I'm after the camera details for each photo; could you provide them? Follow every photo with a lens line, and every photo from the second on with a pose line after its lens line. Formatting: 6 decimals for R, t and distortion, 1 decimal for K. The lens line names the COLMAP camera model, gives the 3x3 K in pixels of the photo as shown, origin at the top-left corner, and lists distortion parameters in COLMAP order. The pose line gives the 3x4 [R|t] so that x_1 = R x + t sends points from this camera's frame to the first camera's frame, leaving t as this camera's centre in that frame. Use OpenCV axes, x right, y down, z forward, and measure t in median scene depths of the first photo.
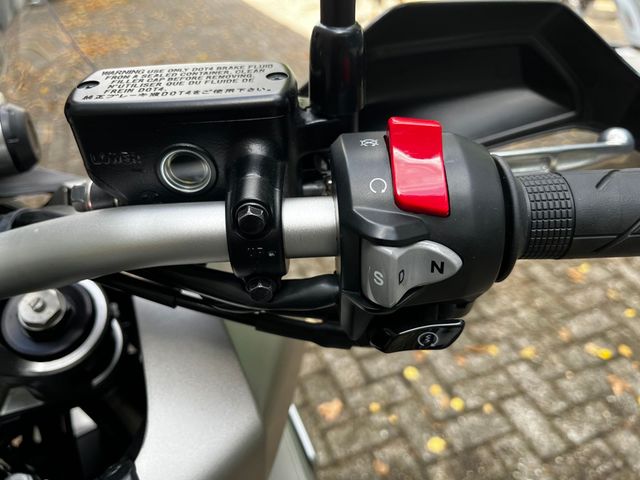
lens RADIAL K [[487.9, 0, 320.0], [0, 487.9, 240.0], [0, 0, 1]] dist [0.057756, -0.067183]
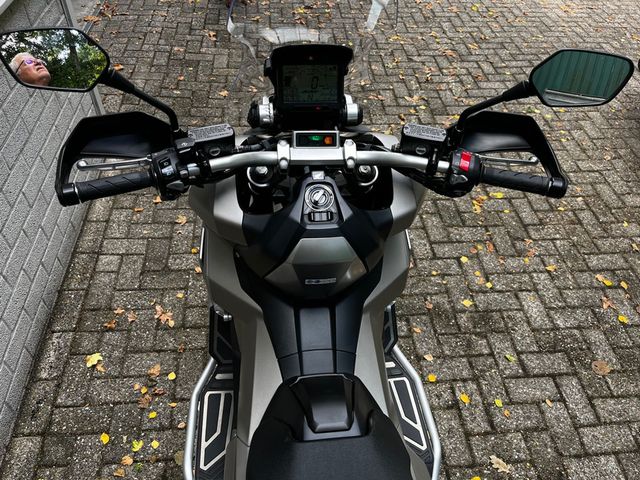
lens RADIAL K [[487.9, 0, 320.0], [0, 487.9, 240.0], [0, 0, 1]] dist [0.057756, -0.067183]
pose [[0.957007, 0.252903, -0.142046, -0.216028], [-0.218286, 0.950418, 0.221488, -0.103576], [0.191018, -0.180959, 0.964762, -2.879591]]
